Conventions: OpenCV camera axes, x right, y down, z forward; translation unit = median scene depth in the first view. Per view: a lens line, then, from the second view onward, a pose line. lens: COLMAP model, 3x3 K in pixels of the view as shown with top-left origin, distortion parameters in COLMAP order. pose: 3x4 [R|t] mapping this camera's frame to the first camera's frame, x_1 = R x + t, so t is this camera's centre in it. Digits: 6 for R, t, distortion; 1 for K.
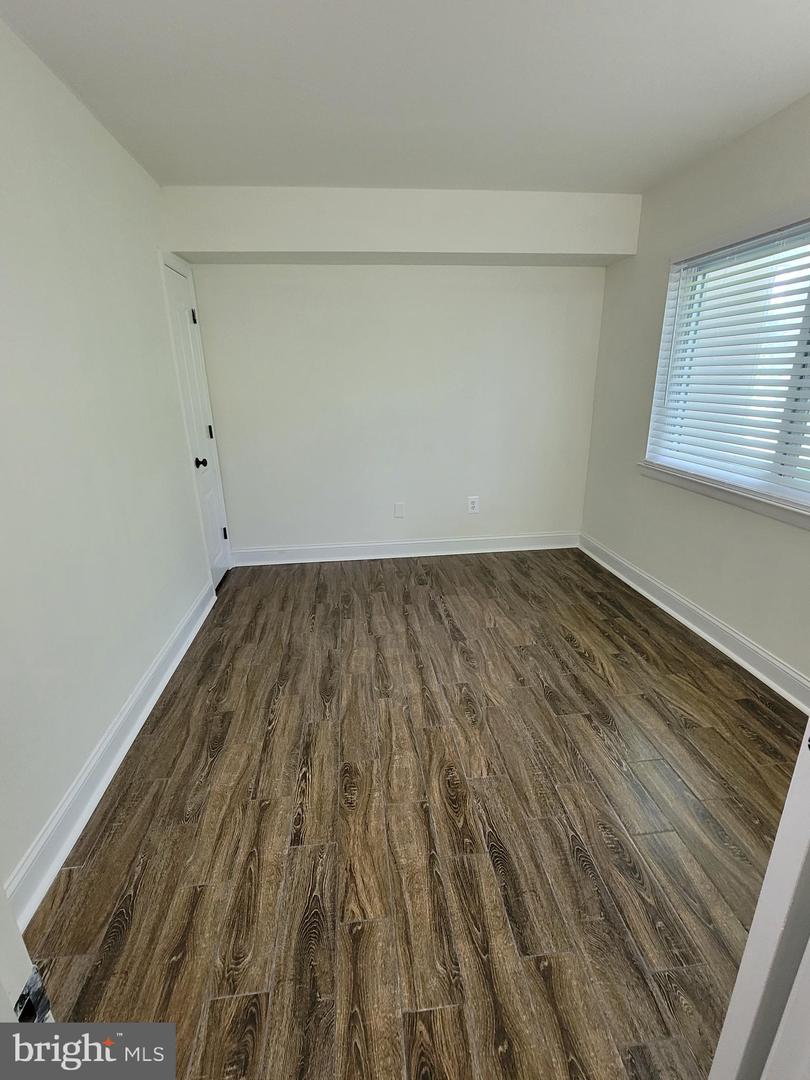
lens RADIAL K [[511.3, 0, 409.7], [0, 511.3, 540.9], [0, 0, 1]] dist [-0.006577, 0.001264]
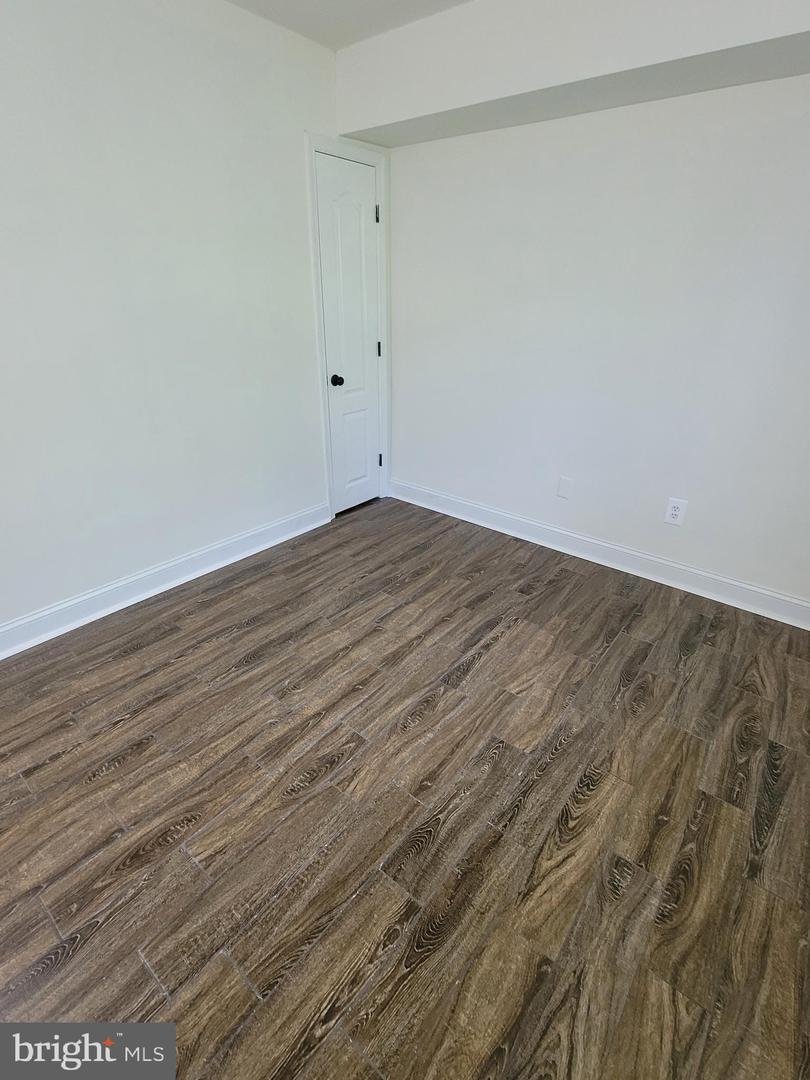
lens RADIAL K [[511.3, 0, 408.2], [0, 511.3, 541.9], [0, 0, 1]] dist [-0.006577, 0.001264]
pose [[0.697299, 0.344305, -0.628672, 0.468605], [-0.249176, 0.938813, 0.237784, -0.158644], [0.672076, -0.009156, 0.740426, 0.464298]]
